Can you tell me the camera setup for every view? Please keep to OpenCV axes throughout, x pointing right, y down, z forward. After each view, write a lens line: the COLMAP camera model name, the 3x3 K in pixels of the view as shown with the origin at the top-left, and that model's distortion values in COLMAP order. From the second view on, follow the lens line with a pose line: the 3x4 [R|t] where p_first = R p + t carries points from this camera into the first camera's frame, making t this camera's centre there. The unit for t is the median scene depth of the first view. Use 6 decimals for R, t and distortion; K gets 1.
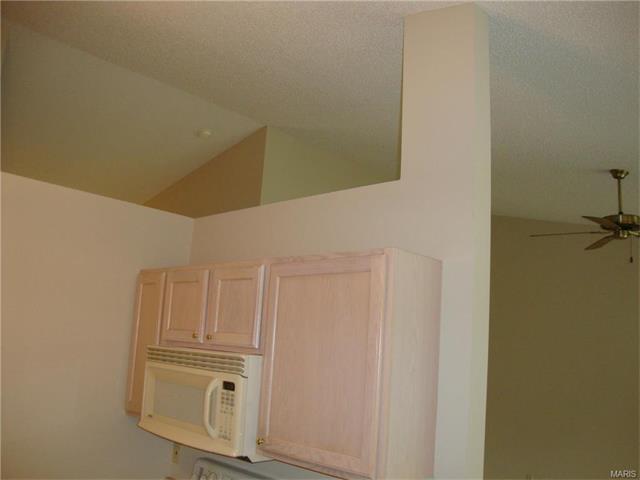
lens RADIAL K [[568.4, 0, 323.1], [0, 568.4, 242.0], [0, 0, 1]] dist [-0.204993, 0.207332]
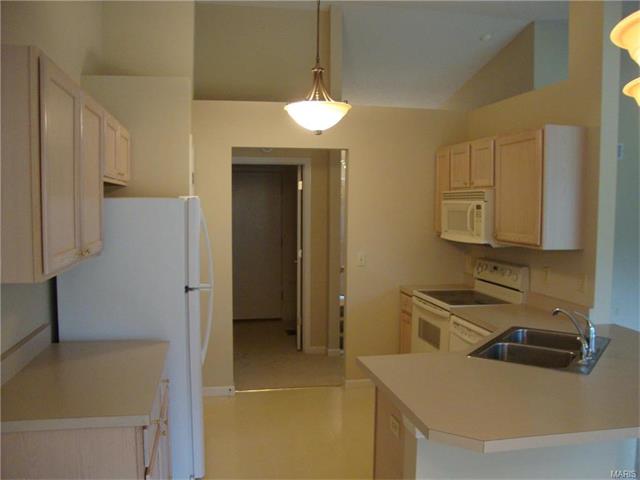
lens RADIAL K [[568.4, 0, 319.9], [0, 568.4, 241.0], [0, 0, 1]] dist [-0.204993, 0.207332]
pose [[0.817050, -0.017090, -0.576313, 0.401906], [0.145824, 0.973188, 0.177879, -0.034230], [0.557821, -0.229376, 0.797636, -0.686916]]
